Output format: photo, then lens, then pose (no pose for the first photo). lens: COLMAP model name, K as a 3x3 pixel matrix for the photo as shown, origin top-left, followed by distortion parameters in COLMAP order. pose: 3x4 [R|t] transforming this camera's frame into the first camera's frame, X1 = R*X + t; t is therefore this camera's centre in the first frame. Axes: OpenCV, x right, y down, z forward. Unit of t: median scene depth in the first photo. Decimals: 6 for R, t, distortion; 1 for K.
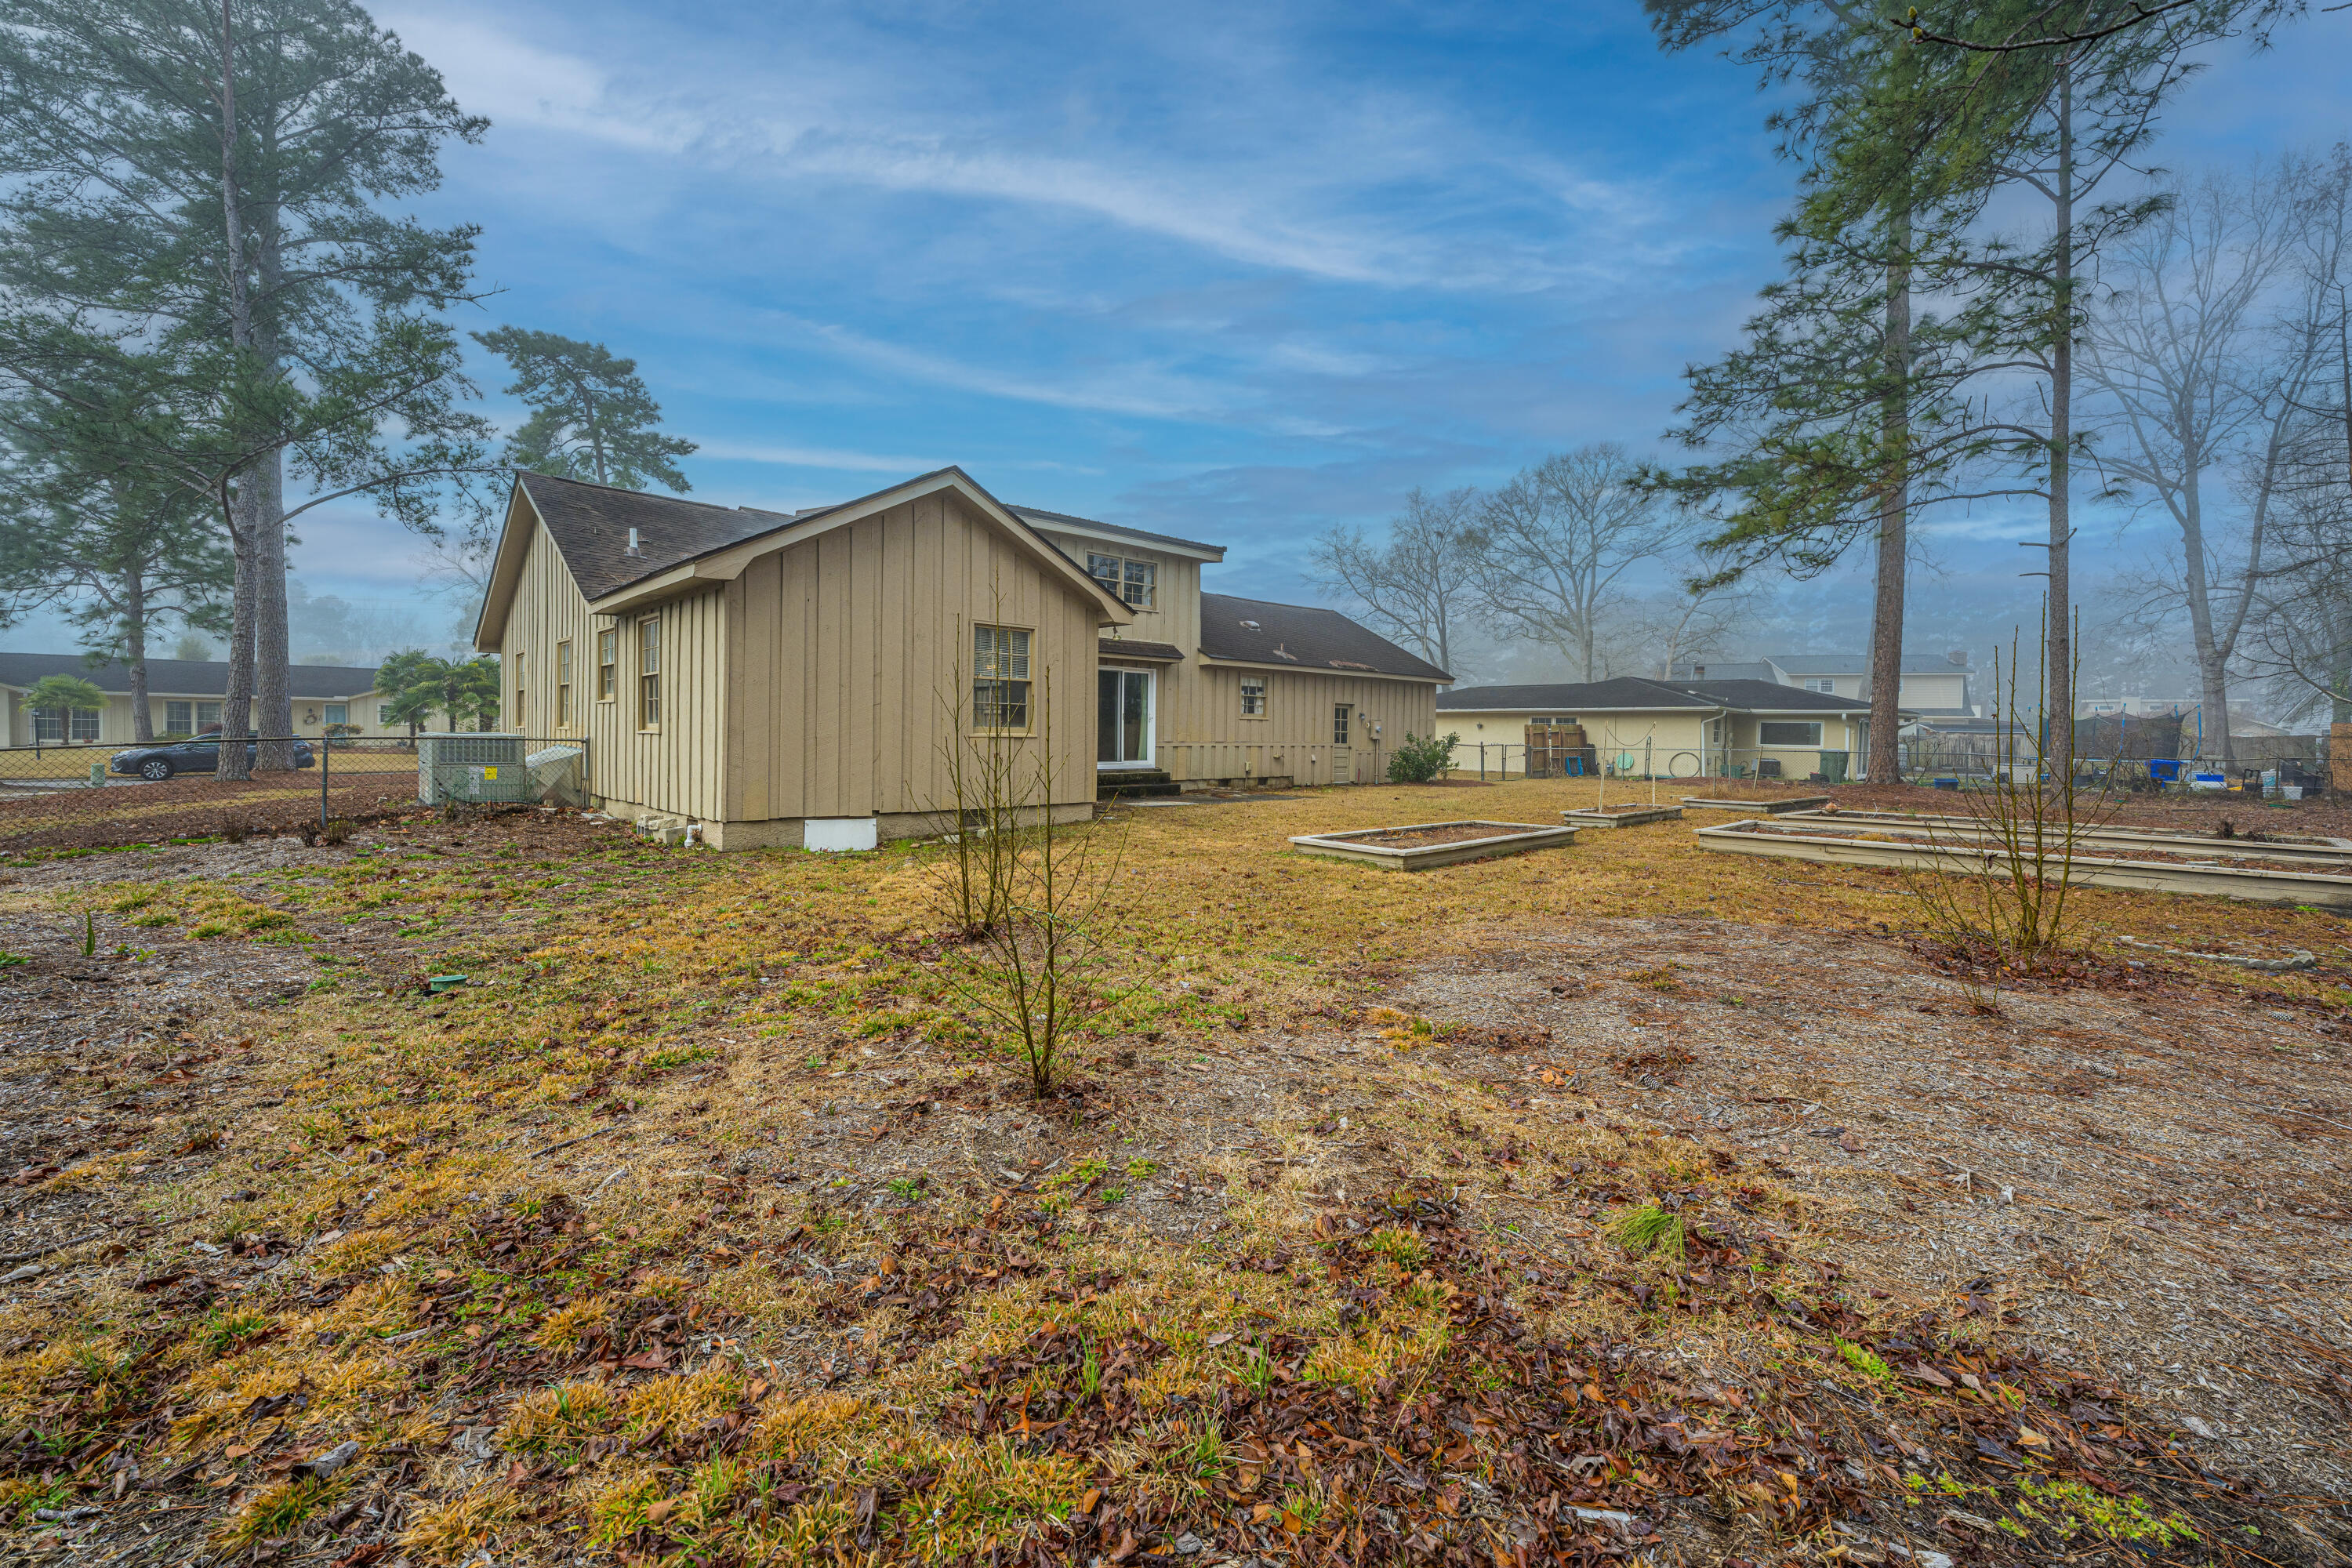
lens RADIAL K [[956.0, 0, 1191.8], [0, 956.0, 765.0], [0, 0, 1]] dist [0.001083, -0.000320]
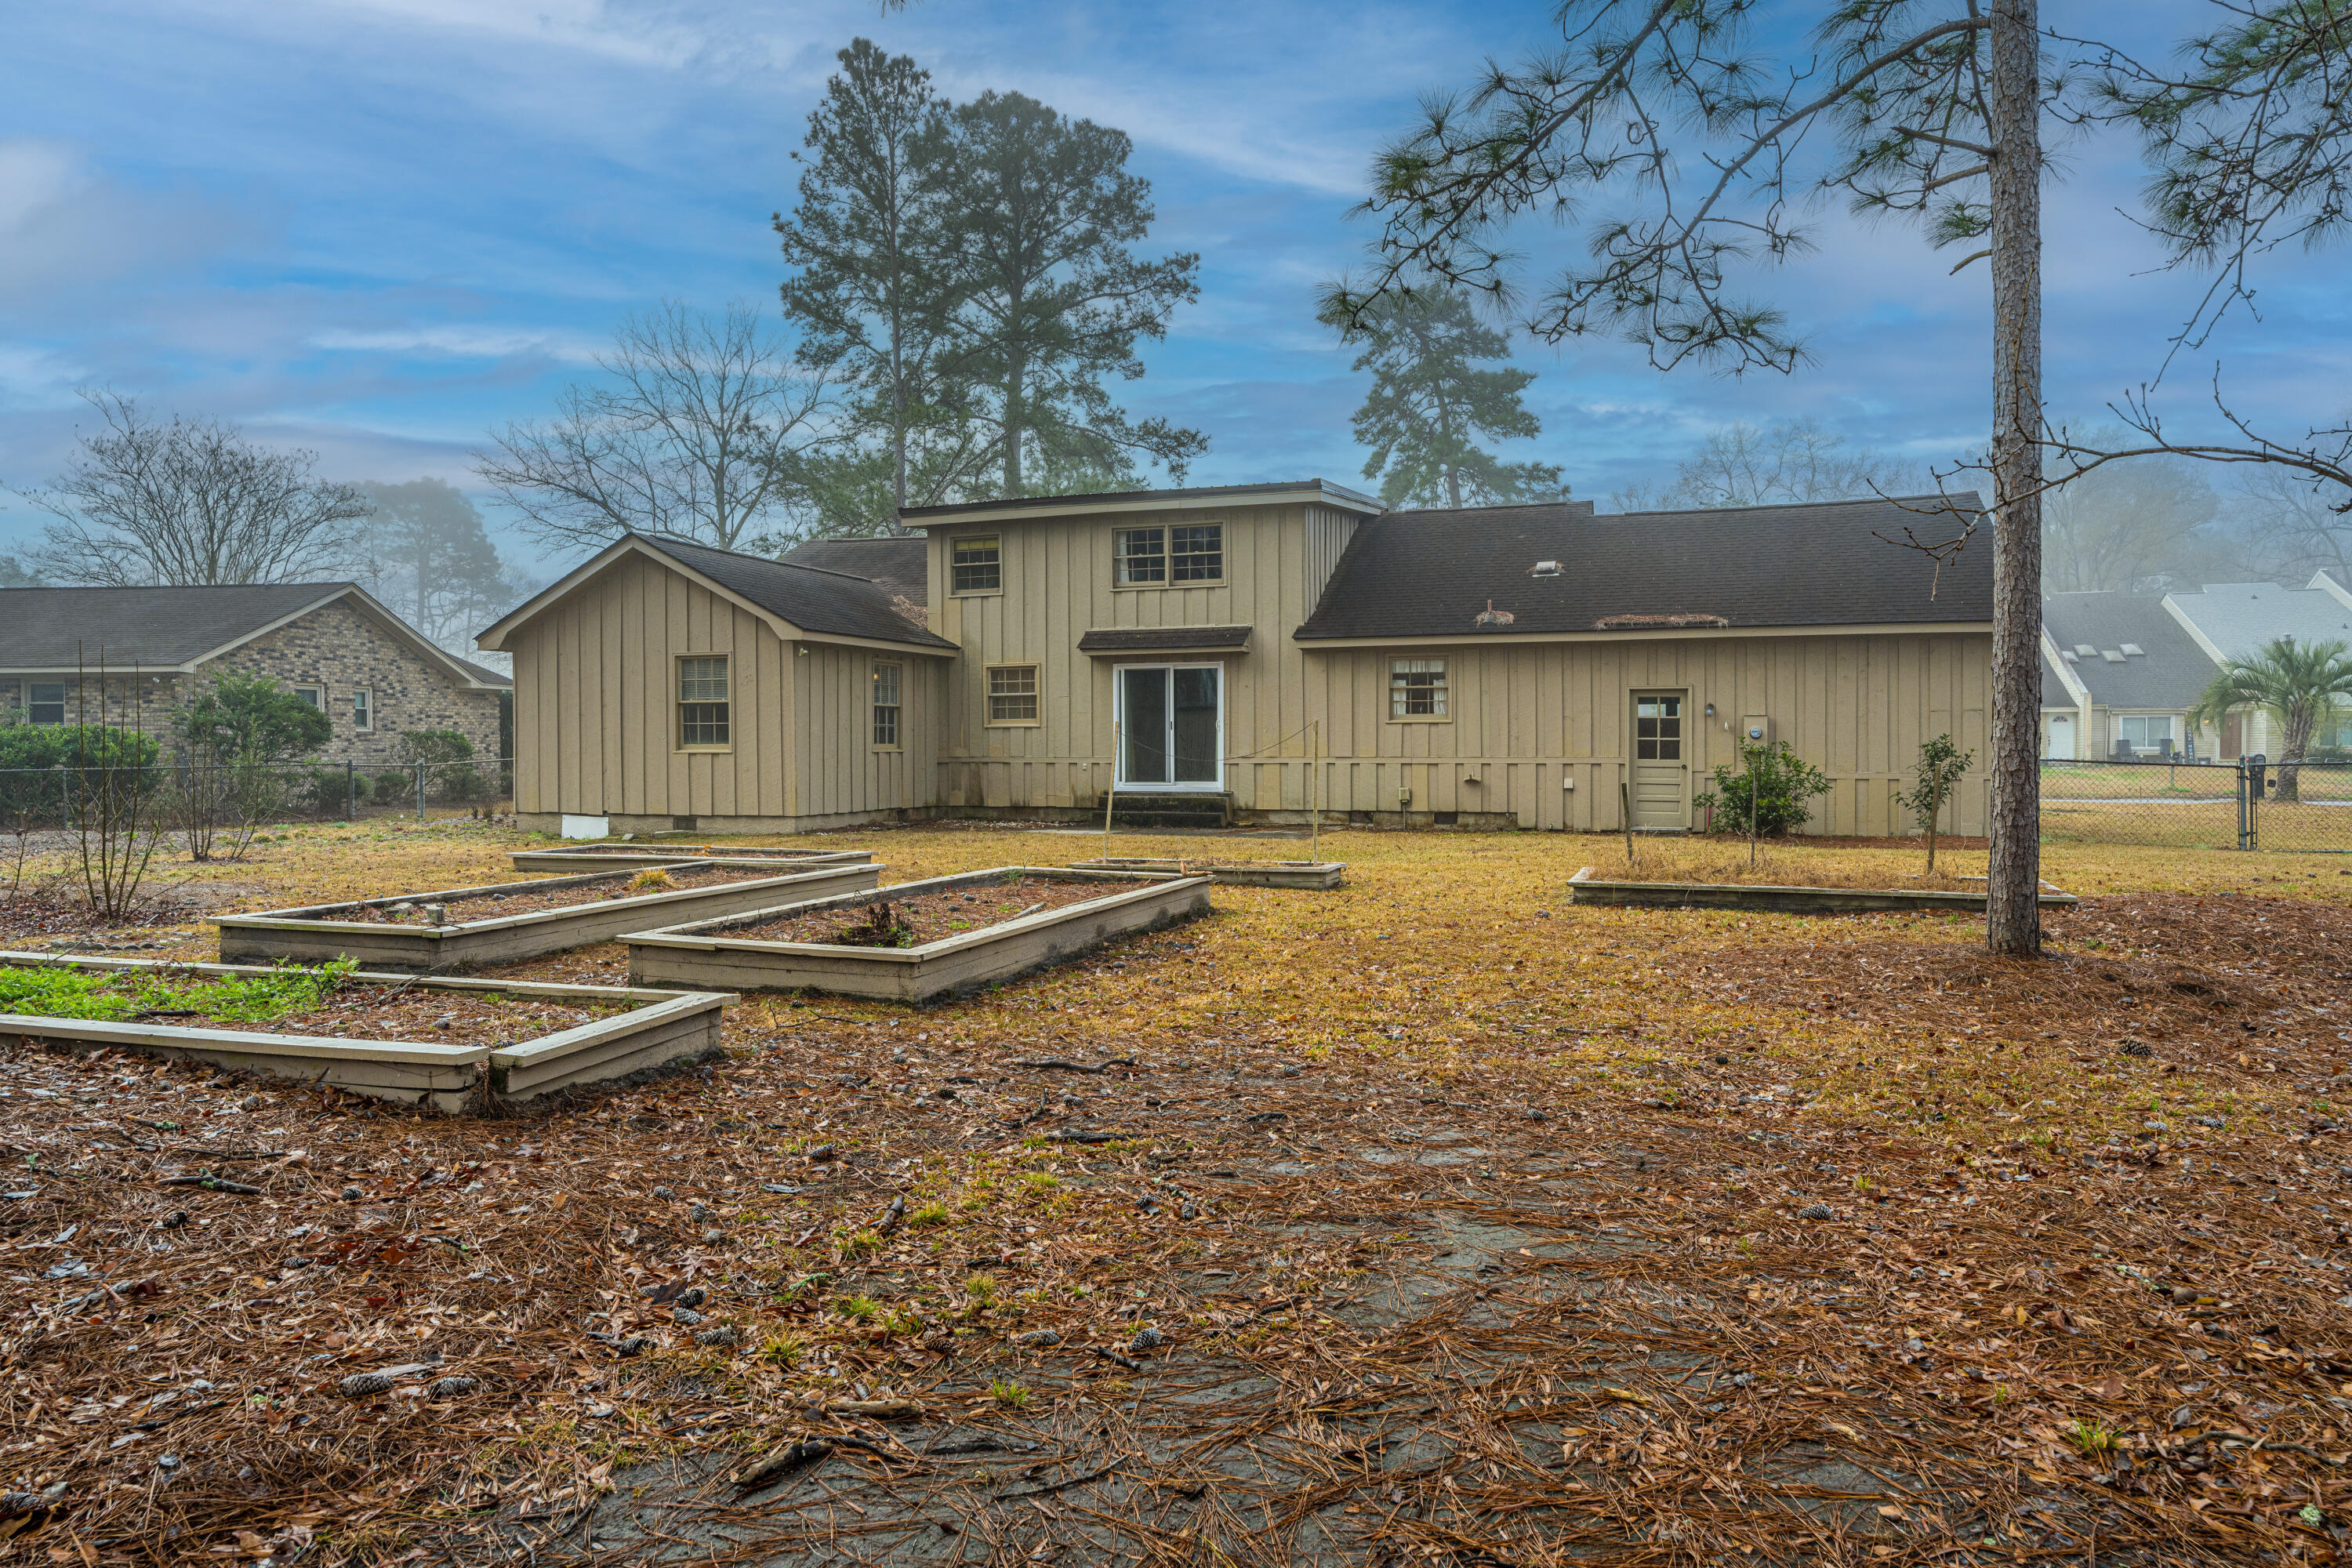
lens RADIAL K [[1576.0, 0, 1174.2], [0, 1576.0, 773.0], [0, 0, 1]] dist [0.006975, 0.000086]
pose [[0.449928, 0.004203, -0.893055, 1.060096], [-0.020937, 0.999764, -0.005843, -0.003599], [0.892819, 0.021327, 0.449910, 0.402582]]
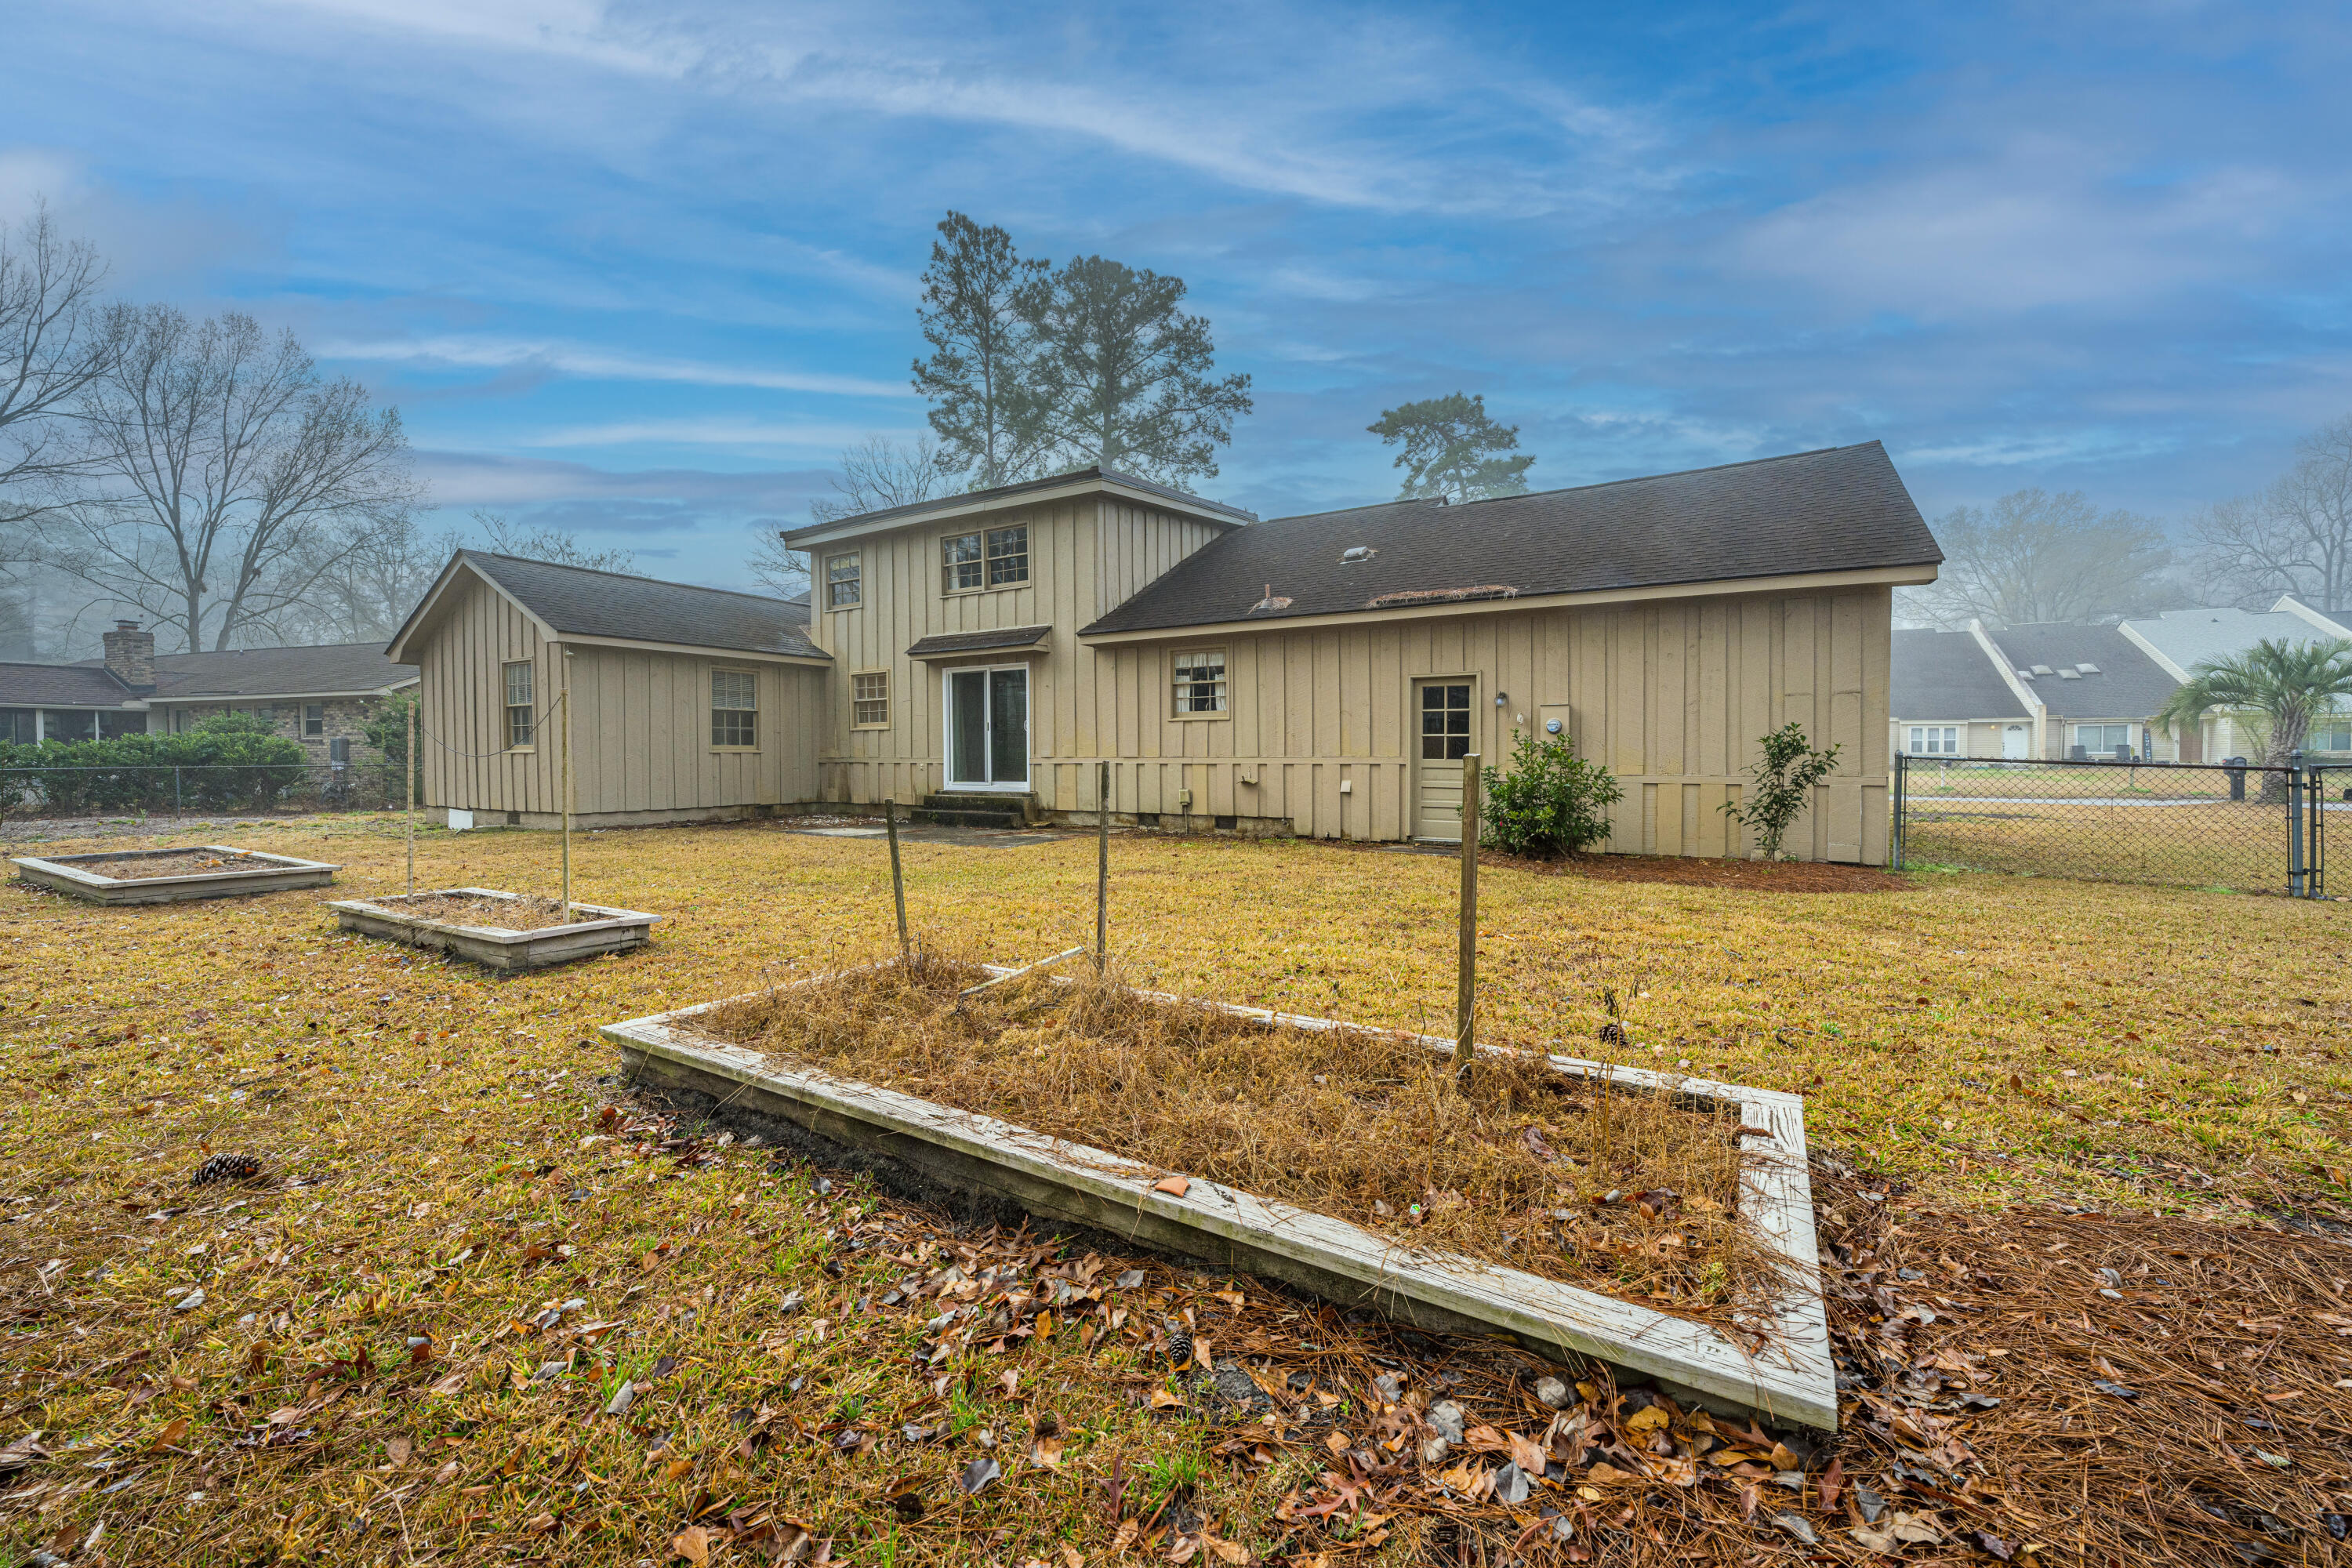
lens RADIAL K [[956.0, 0, 1174.9], [0, 956.0, 781.7], [0, 0, 1]] dist [0.001083, -0.000320]
pose [[0.249220, 0.015874, -0.968317, 0.729444], [-0.024430, 0.999651, 0.010100, -0.015435], [0.968139, 0.021139, 0.249520, 0.922048]]
